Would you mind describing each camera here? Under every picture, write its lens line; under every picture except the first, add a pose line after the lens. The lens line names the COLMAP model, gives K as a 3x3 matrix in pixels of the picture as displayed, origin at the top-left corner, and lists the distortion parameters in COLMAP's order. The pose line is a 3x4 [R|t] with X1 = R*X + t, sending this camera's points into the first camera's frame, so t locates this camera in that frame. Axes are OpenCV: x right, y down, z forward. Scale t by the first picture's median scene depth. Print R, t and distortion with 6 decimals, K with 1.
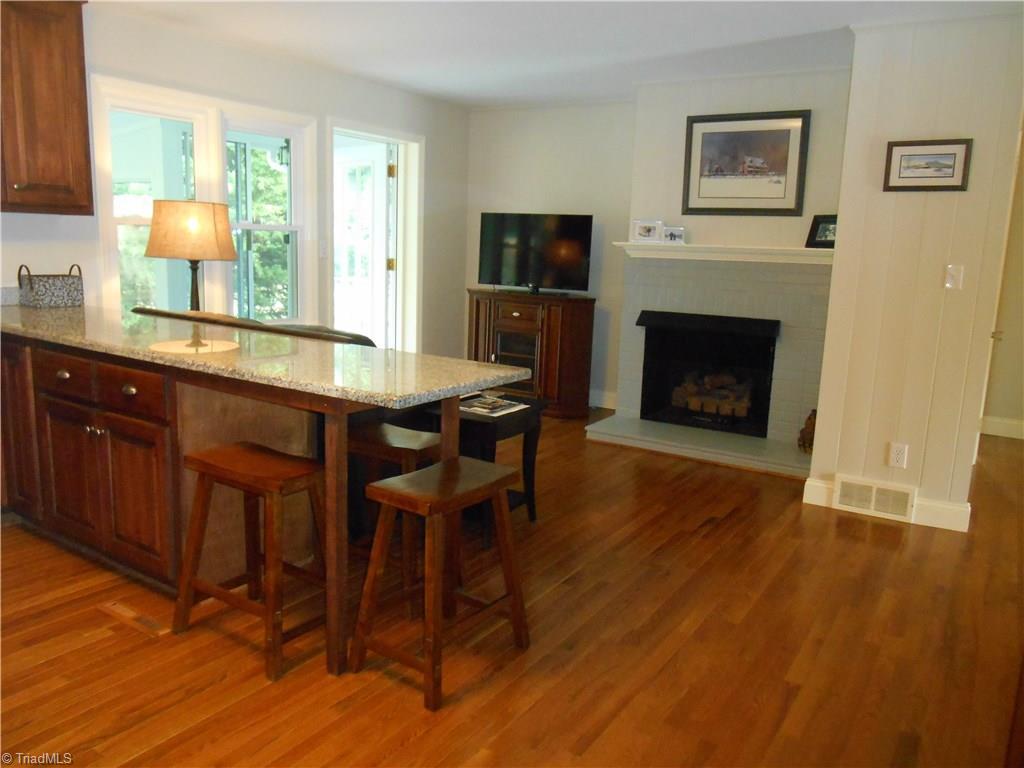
lens RADIAL K [[778.6, 0, 512.0], [0, 778.6, 384.0], [0, 0, 1]] dist [-0.032267, 0.014265]
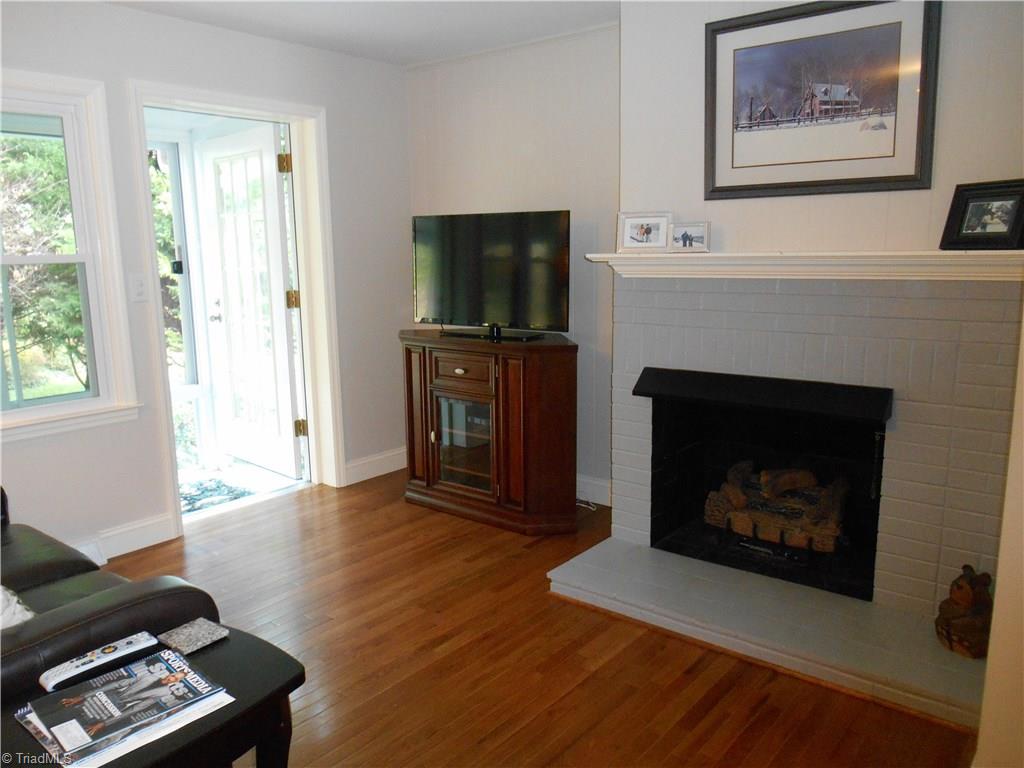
lens RADIAL K [[778.6, 0, 512.0], [0, 778.6, 384.0], [0, 0, 1]] dist [-0.032267, 0.014265]
pose [[0.992120, -0.029240, -0.121834, 0.143153], [0.028560, 0.999565, -0.007327, -0.083167], [0.121995, 0.003790, 0.992523, 0.417766]]
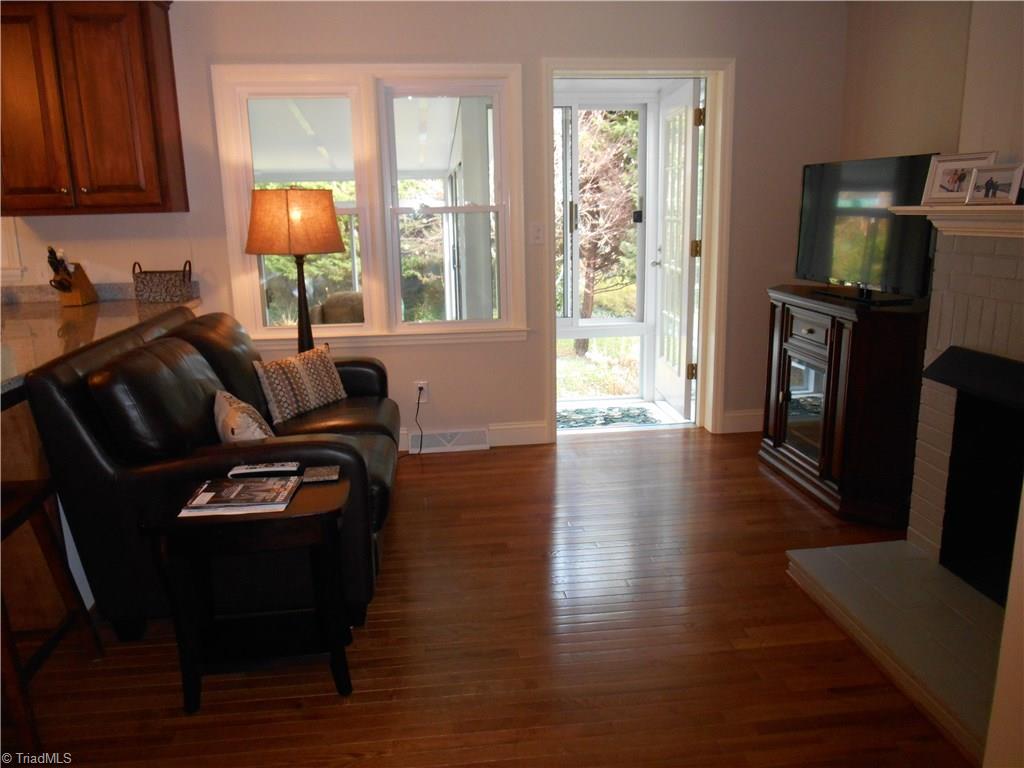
lens RADIAL K [[778.6, 0, 512.0], [0, 778.6, 384.0], [0, 0, 1]] dist [-0.032267, 0.014265]
pose [[0.635539, 0.123707, -0.762093, 0.371184], [-0.096192, 0.992076, 0.080821, -0.086512], [0.766053, 0.021942, 0.642403, 0.500255]]
